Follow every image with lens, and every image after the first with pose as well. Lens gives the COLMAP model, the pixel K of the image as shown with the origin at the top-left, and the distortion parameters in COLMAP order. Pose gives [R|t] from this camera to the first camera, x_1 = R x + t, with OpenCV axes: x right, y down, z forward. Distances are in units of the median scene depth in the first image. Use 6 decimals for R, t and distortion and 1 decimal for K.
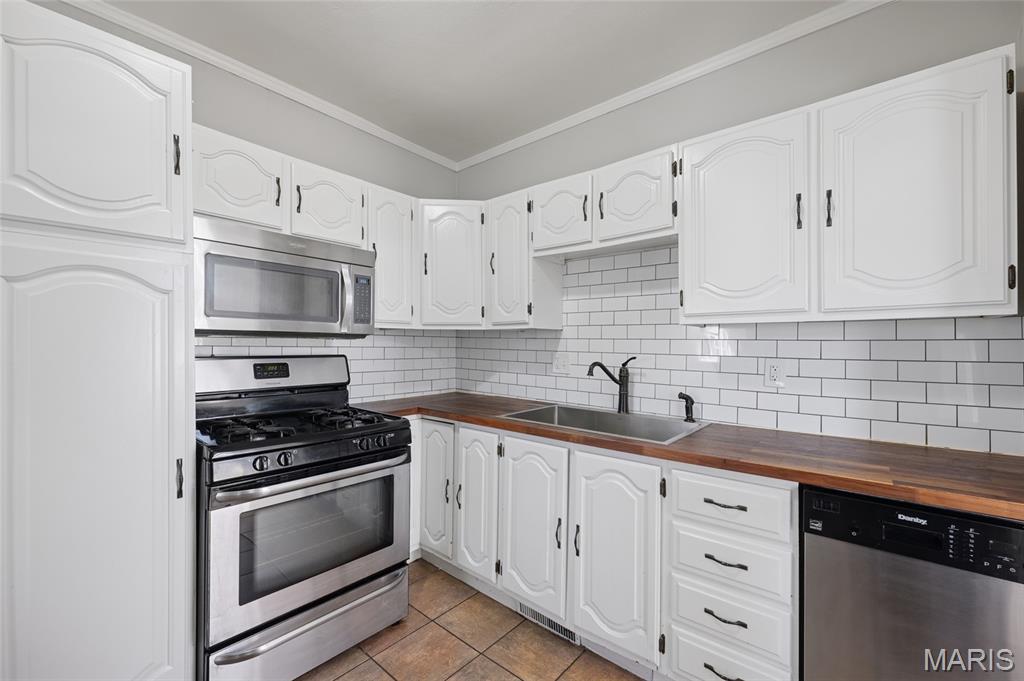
lens RADIAL K [[418.4, 0, 513.3], [0, 418.4, 344.9], [0, 0, 1]] dist [0.003123, 0.000419]
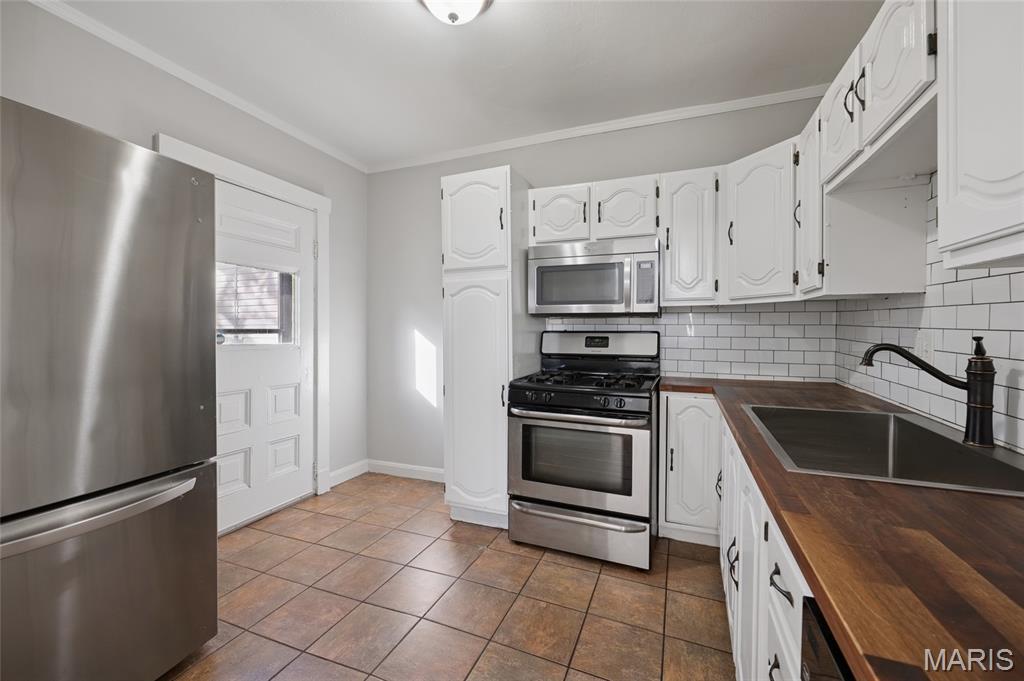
lens RADIAL K [[418.4, 0, 514.5], [0, 418.4, 334.0], [0, 0, 1]] dist [0.003123, 0.000419]
pose [[0.316380, 0.010176, -0.948578, 0.596195], [0.003364, 0.999924, 0.011849, 0.017308], [0.948627, -0.006940, 0.316321, 0.295918]]
